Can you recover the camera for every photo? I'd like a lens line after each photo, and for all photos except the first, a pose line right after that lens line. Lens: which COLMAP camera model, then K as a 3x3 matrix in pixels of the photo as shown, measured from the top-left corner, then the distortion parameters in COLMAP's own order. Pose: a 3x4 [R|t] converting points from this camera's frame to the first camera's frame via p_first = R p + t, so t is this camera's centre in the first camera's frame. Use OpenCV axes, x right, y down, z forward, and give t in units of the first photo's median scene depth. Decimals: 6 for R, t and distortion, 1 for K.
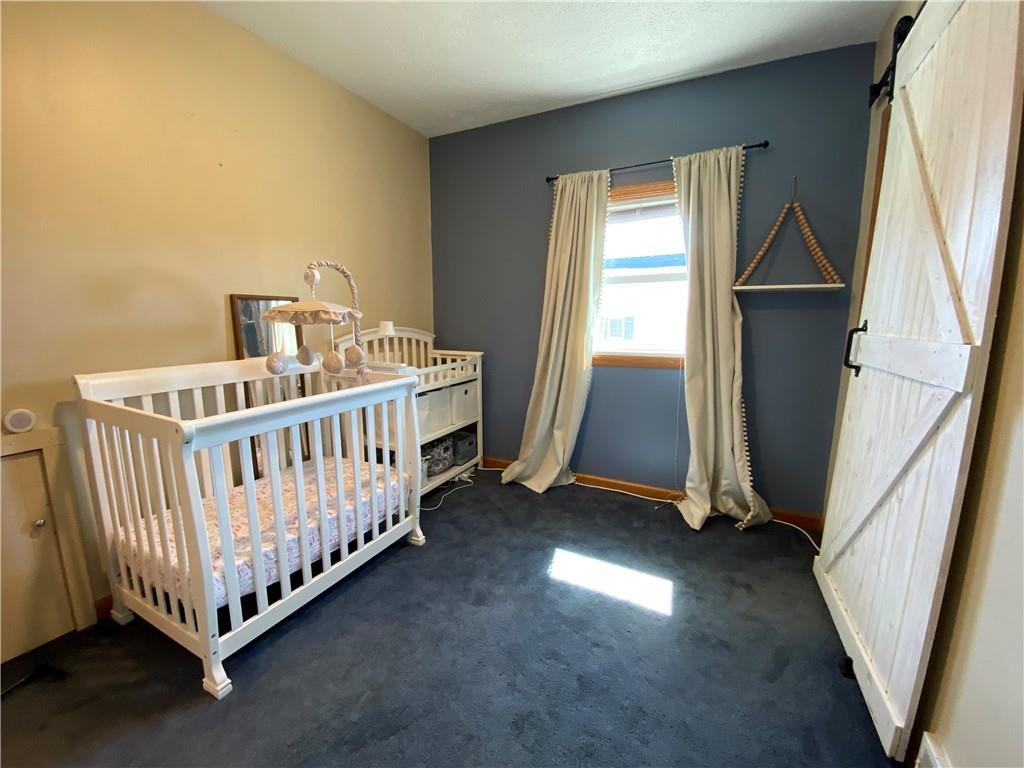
lens RADIAL K [[409.1, 0, 490.2], [0, 409.1, 383.6], [0, 0, 1]] dist [0.000364, -0.019270]
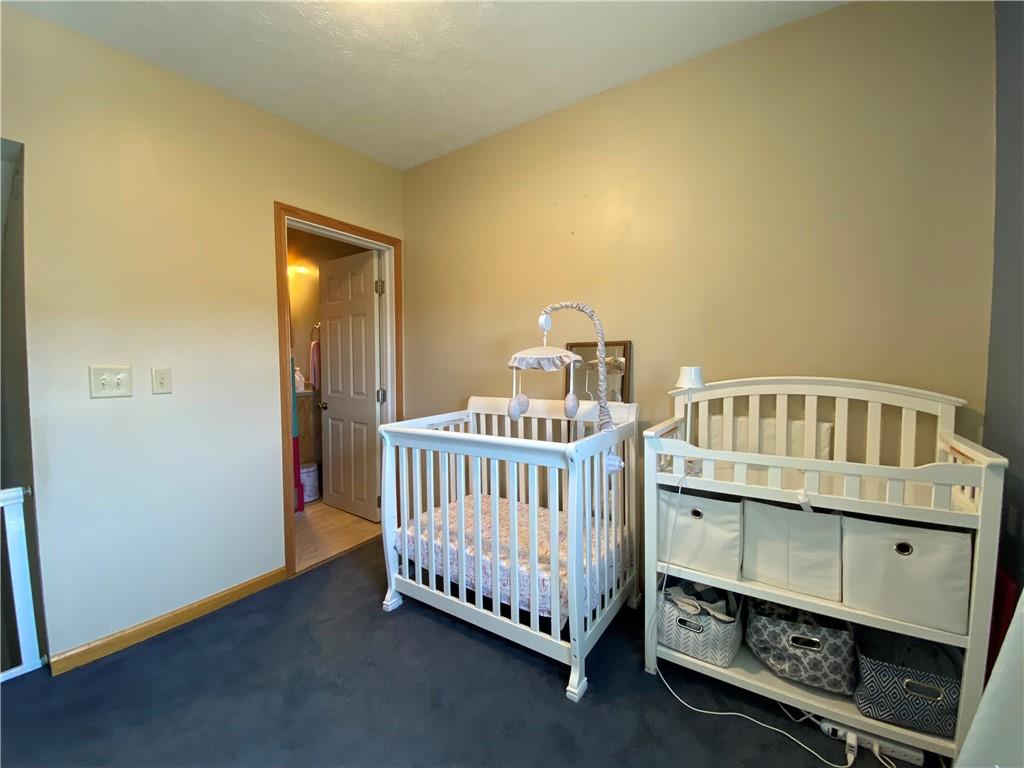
lens RADIAL K [[414.3, 0, 516.5], [0, 414.3, 382.4], [0, 0, 1]] dist [0.034341, -0.033504]
pose [[-0.089095, 0.046466, -0.994939, 0.450484], [-0.147647, 0.987259, 0.059329, -0.130292], [0.985019, 0.152186, -0.081099, 0.812419]]
